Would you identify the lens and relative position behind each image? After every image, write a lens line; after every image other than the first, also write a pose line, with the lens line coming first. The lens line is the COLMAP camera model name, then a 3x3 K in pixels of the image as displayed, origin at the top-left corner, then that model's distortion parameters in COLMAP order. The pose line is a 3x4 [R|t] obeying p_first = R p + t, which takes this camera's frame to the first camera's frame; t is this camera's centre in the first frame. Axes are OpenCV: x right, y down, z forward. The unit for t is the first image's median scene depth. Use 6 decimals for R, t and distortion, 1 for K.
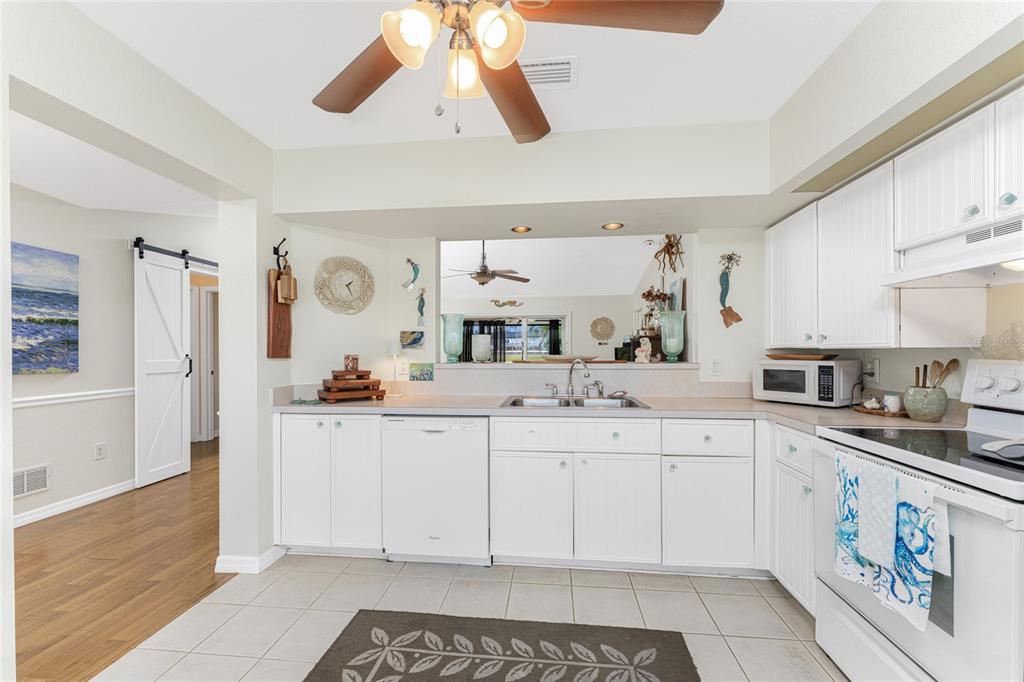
lens RADIAL K [[413.6, 0, 512.4], [0, 413.6, 351.8], [0, 0, 1]] dist [-0.001099, -0.000555]
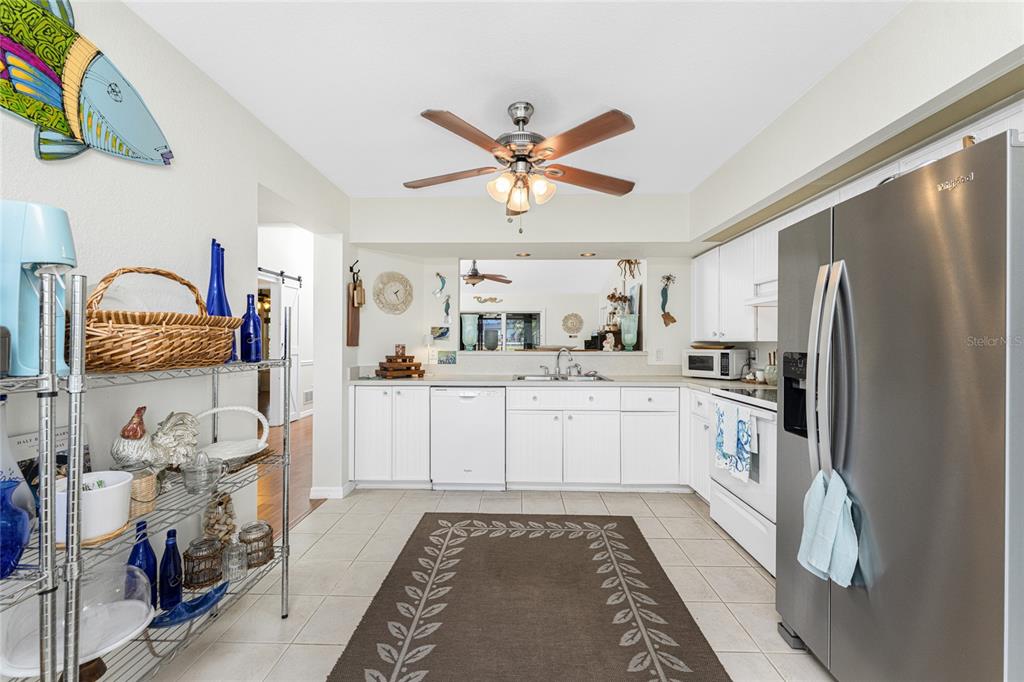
lens RADIAL K [[412.8, 0, 512.0], [0, 412.8, 341.0], [0, 0, 1]] dist [0.001823, -0.000431]
pose [[0.996731, 0.005934, 0.080569, -0.131590], [-0.005419, 0.999963, -0.006610, 0.003585], [-0.080605, 0.006152, 0.996727, -0.393144]]
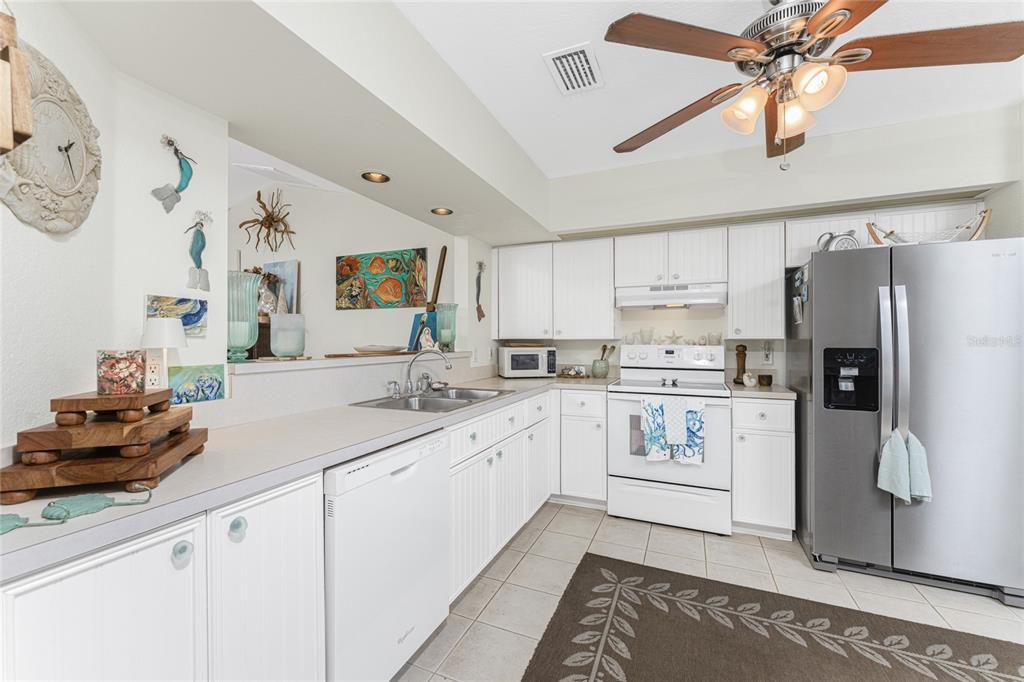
lens RADIAL K [[412.8, 0, 512.0], [0, 412.8, 341.0], [0, 0, 1]] dist [0.001823, -0.000431]
pose [[0.303103, 0.001148, 0.952957, -0.633871], [0.002581, 0.999995, -0.002026, 0.000869], [-0.952954, 0.003074, 0.303099, 0.559304]]
